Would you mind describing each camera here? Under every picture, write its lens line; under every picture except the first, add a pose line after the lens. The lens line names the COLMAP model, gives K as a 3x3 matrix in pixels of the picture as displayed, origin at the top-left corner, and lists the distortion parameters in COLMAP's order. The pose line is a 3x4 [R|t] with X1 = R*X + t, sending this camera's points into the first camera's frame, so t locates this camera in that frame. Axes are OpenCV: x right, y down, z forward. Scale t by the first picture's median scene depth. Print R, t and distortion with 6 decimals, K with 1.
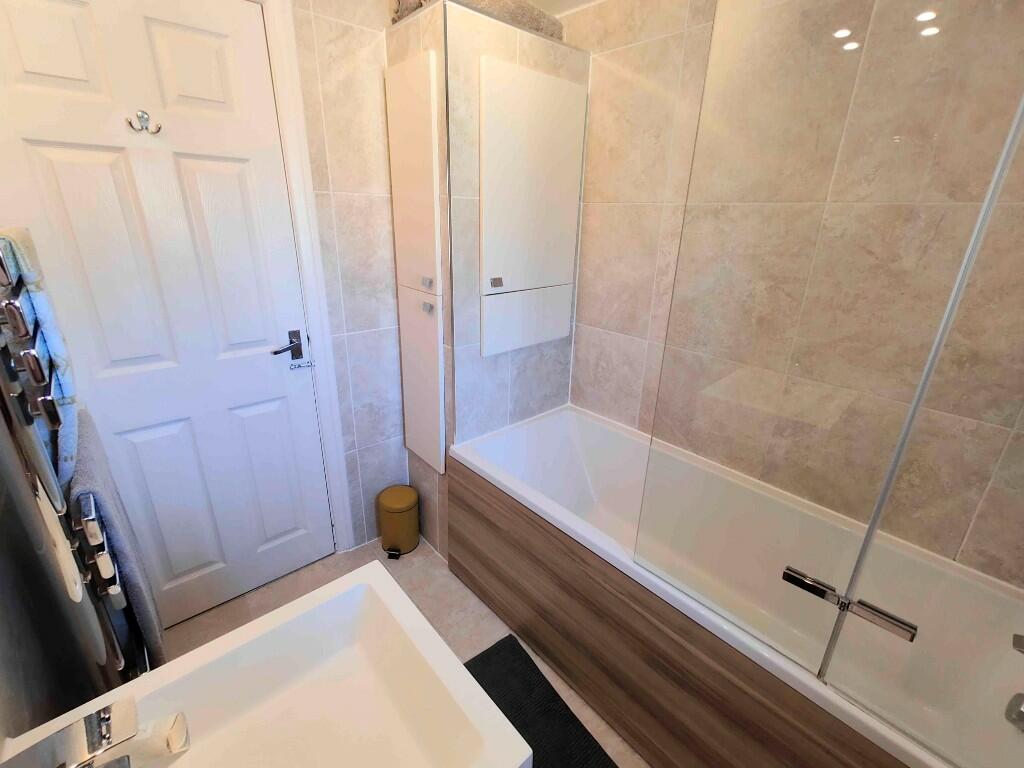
lens RADIAL K [[449.7, 0, 507.9], [0, 449.7, 382.6], [0, 0, 1]] dist [0.003456, 0.000671]
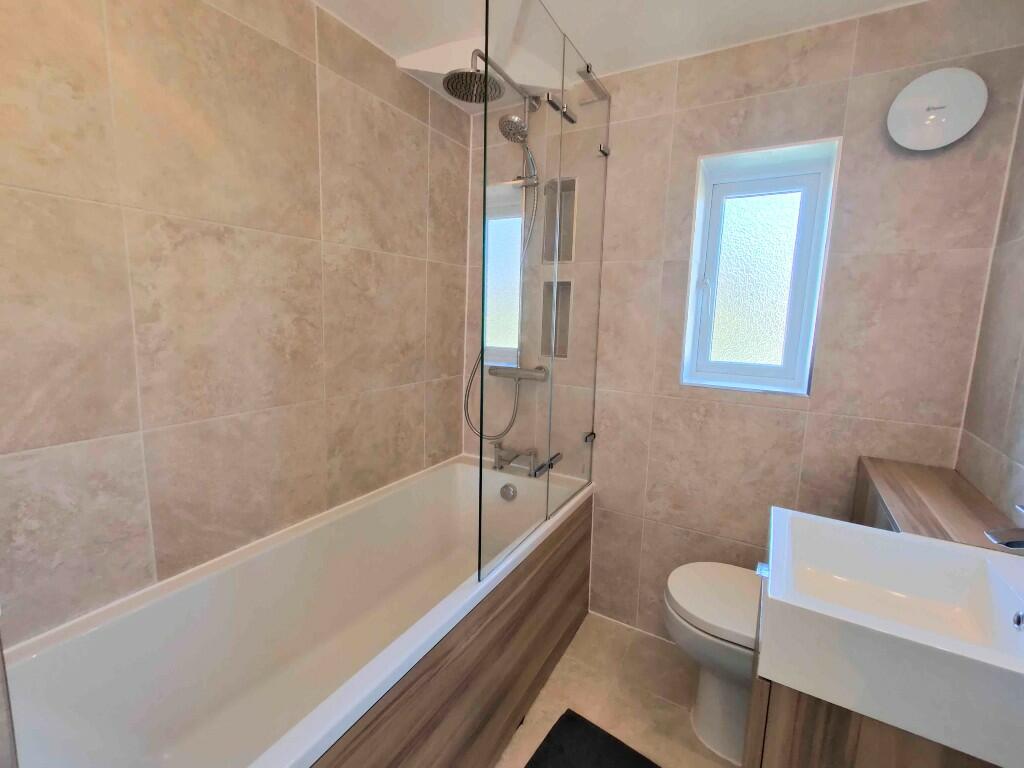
lens RADIAL K [[449.7, 0, 507.4], [0, 449.7, 380.2], [0, 0, 1]] dist [0.003456, 0.000671]
pose [[-0.314021, -0.170189, 0.934038, -0.478958], [0.303494, 0.914189, 0.268606, -0.207623], [-0.899601, 0.367823, -0.235423, 0.838092]]
